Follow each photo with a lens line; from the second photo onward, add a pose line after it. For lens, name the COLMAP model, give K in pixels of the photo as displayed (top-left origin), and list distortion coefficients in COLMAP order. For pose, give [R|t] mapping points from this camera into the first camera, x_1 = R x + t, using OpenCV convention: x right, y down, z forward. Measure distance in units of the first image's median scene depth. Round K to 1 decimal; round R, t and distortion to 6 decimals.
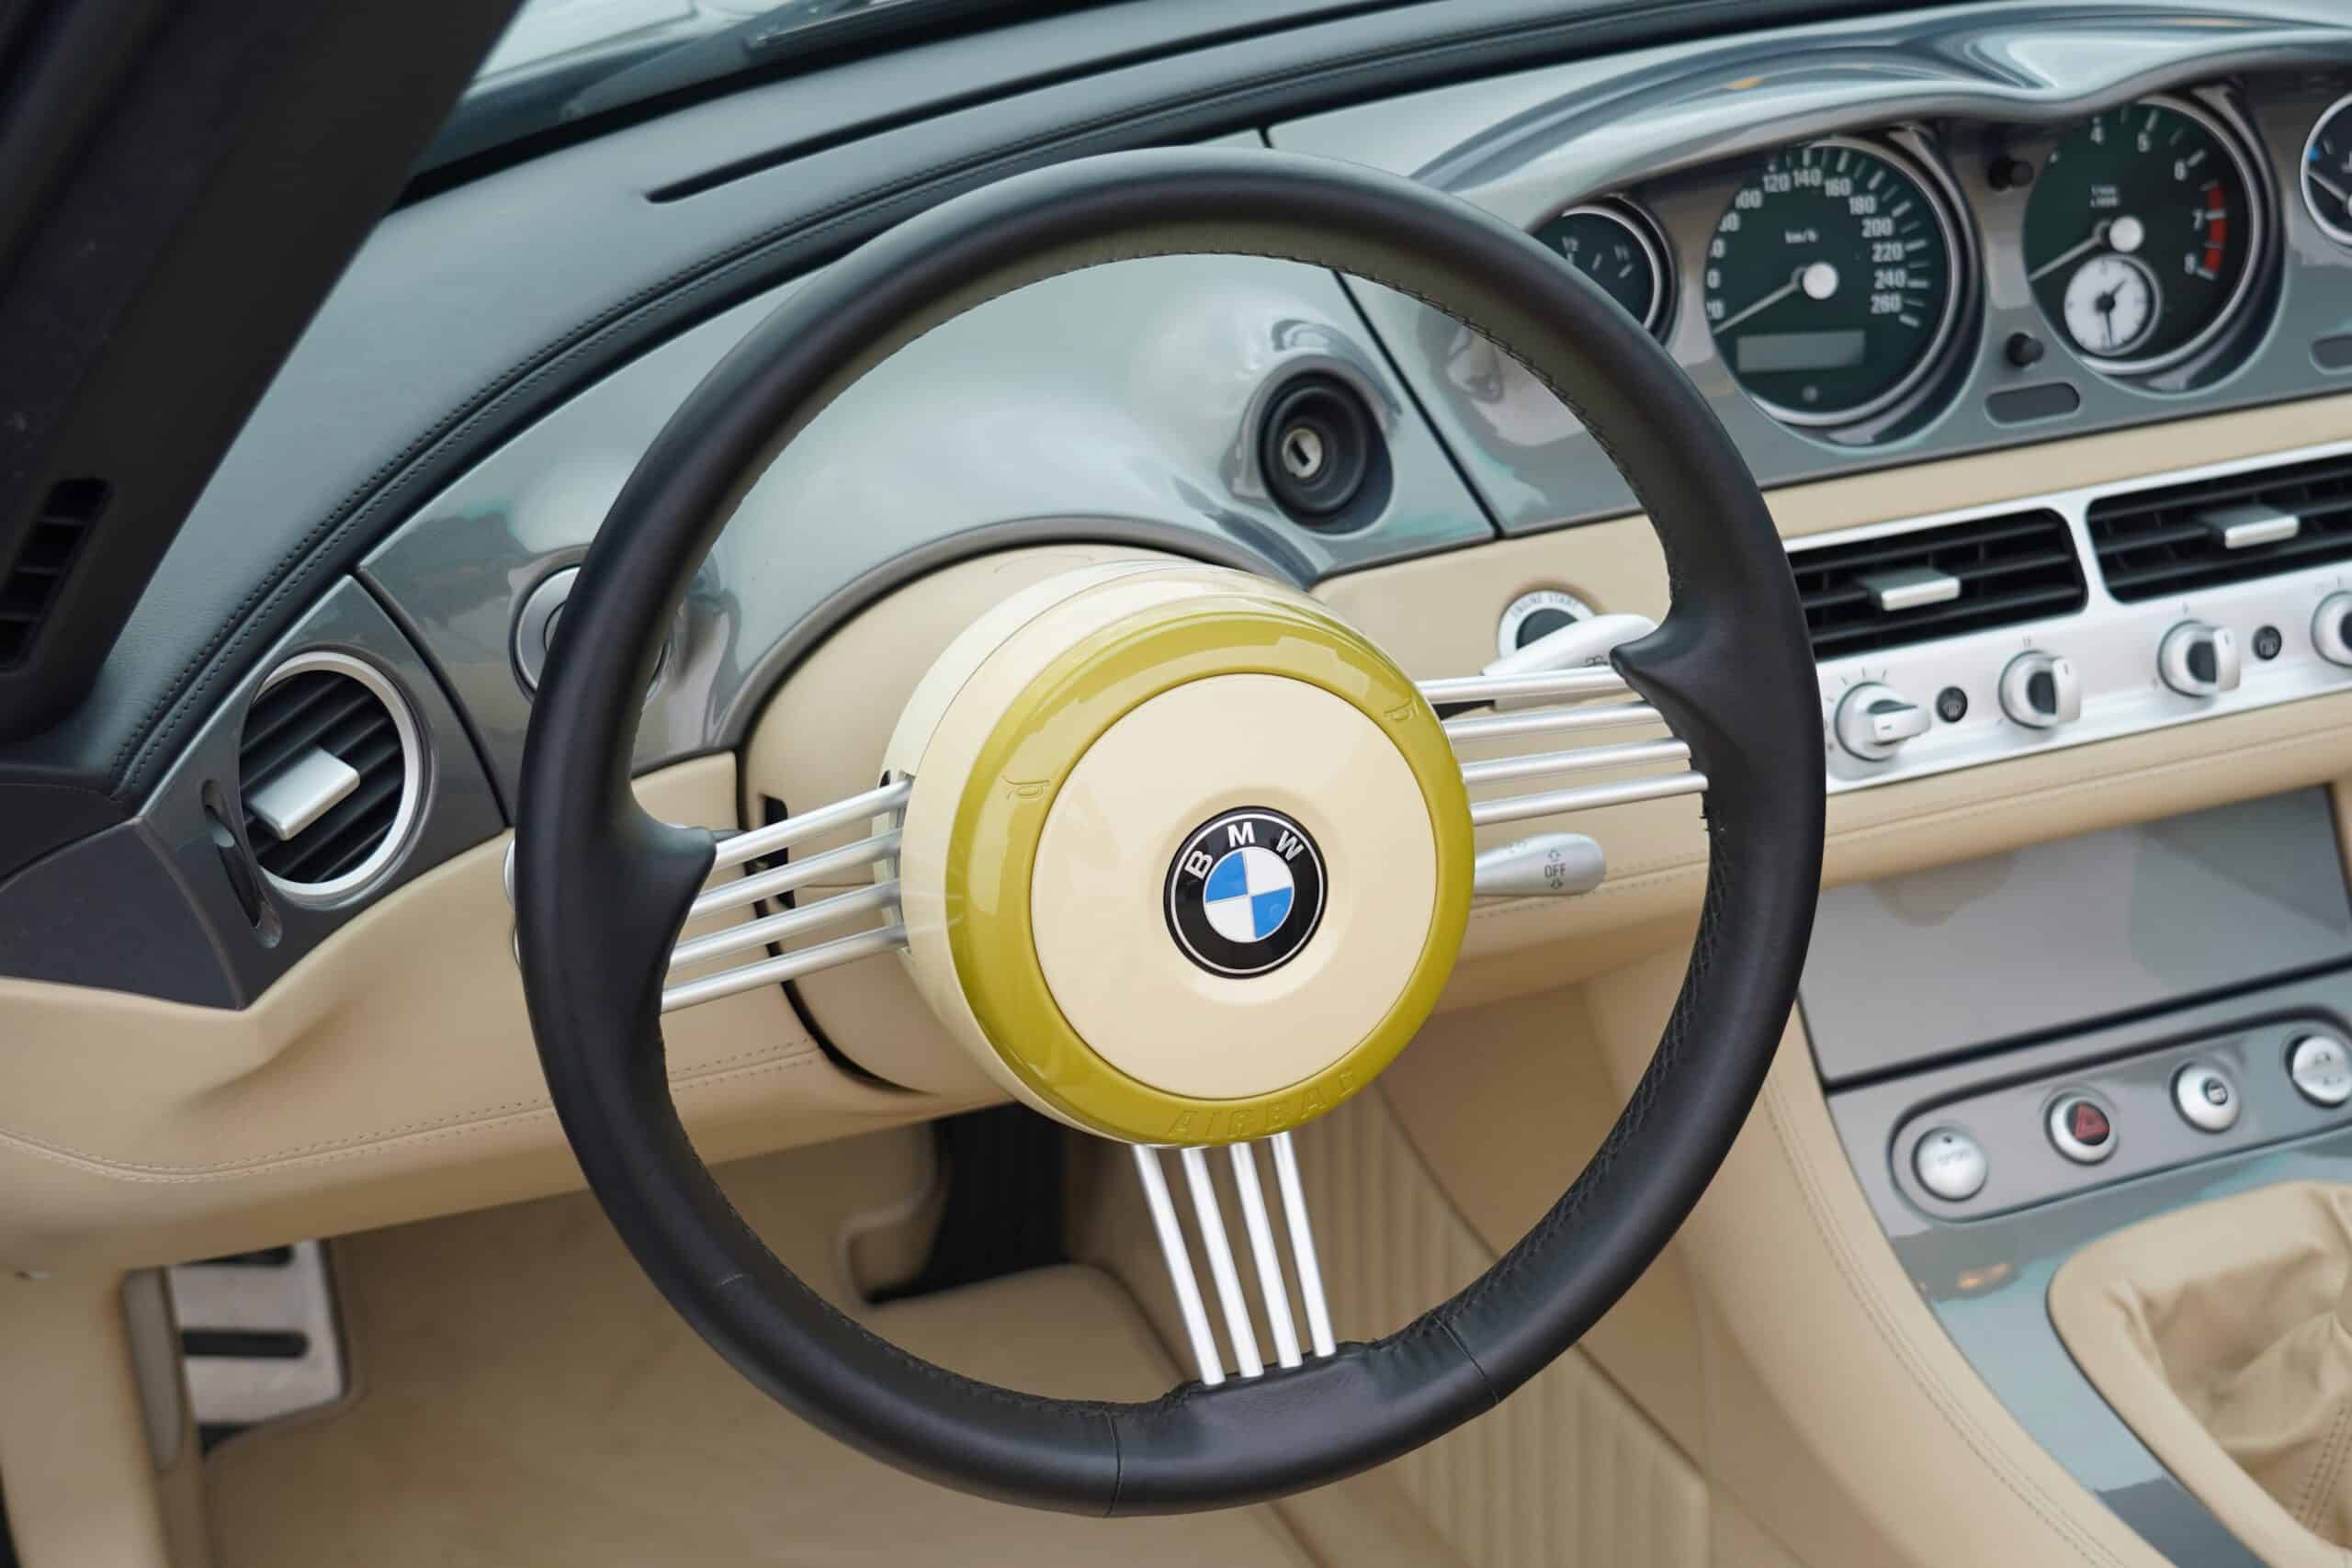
lens RADIAL K [[3422.6, 0, 1211.5], [0, 3422.6, 757.7], [0, 0, 1]] dist [0.025409, 0.000000]
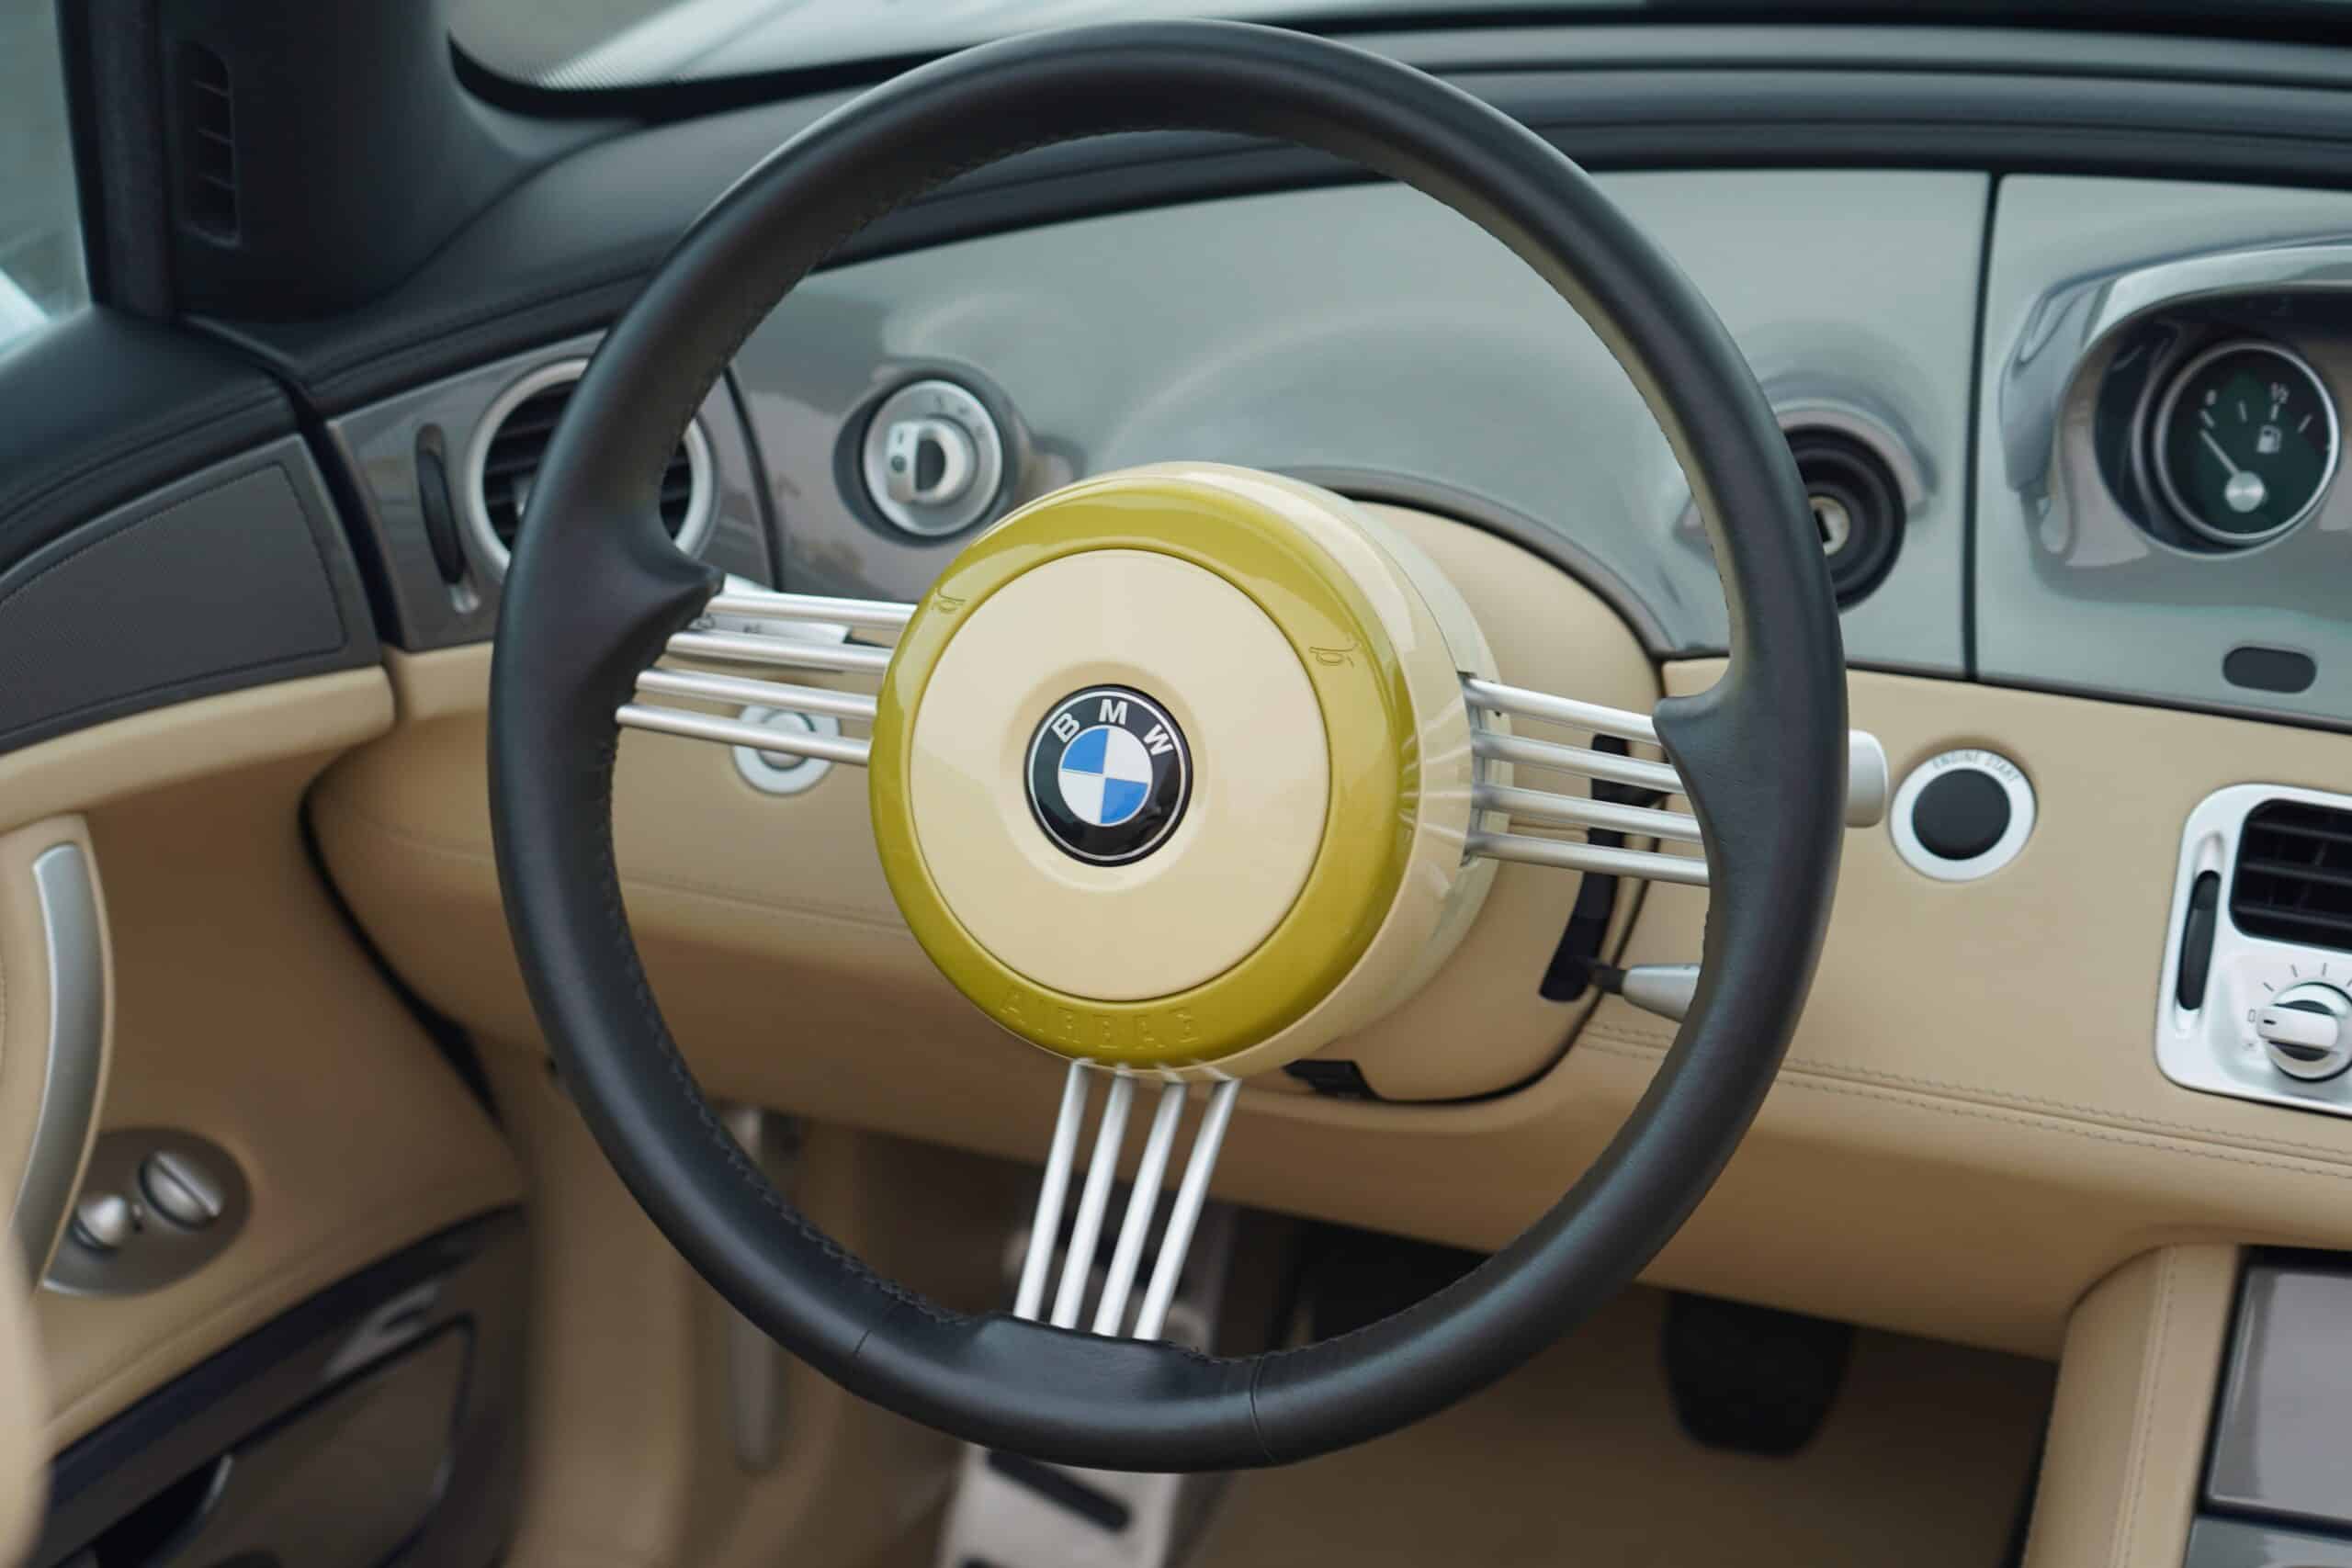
lens RADIAL K [[8084.2, 0, 1168.6], [0, 8084.2, 764.7], [0, 0, 1]] dist [0.047551, 0.000000]
pose [[0.710603, 0.246440, -0.659022, 1.167238], [-0.349227, 0.936669, -0.026295, 0.069380], [0.610805, 0.248834, 0.751664, -0.542094]]
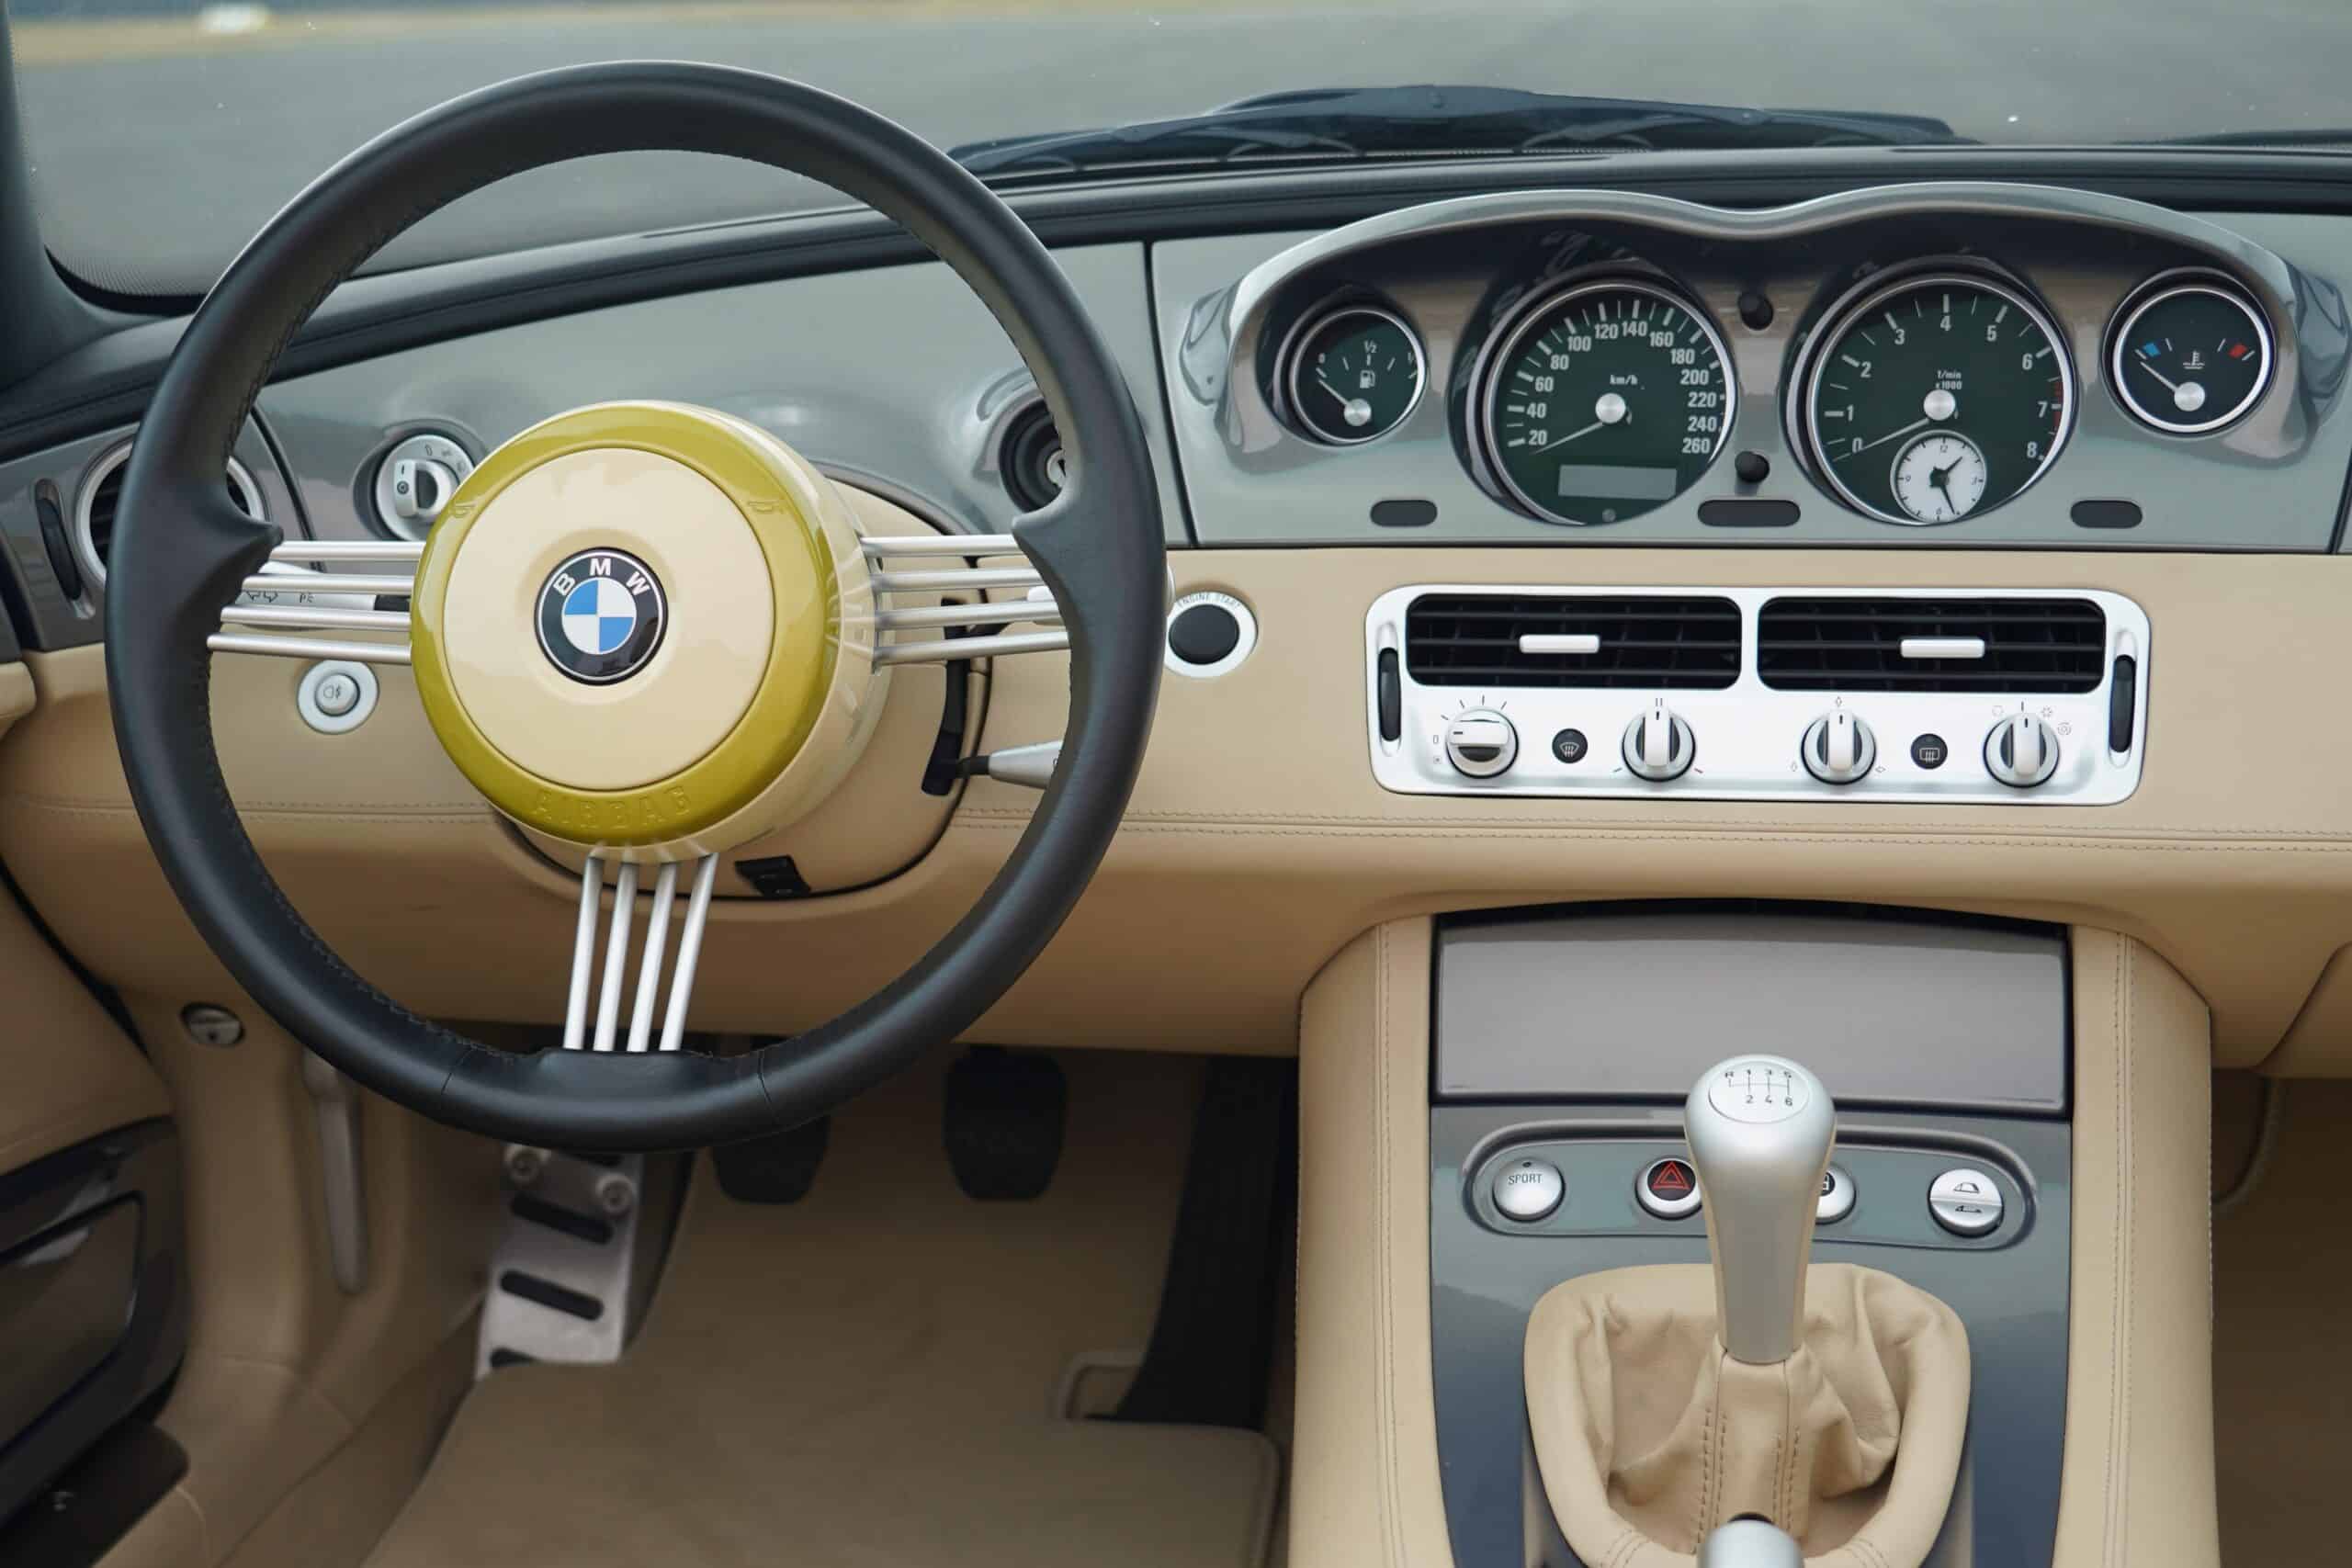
lens RADIAL K [[3358.8, 0, 1189.1], [0, 3358.8, 705.1], [0, 0, 1]] dist [0.031649, 0.000000]
pose [[0.855409, 0.089628, -0.510140, 0.637276], [-0.224808, 0.951553, -0.209781, 0.216103], [0.466623, 0.294132, 0.834116, 0.055069]]
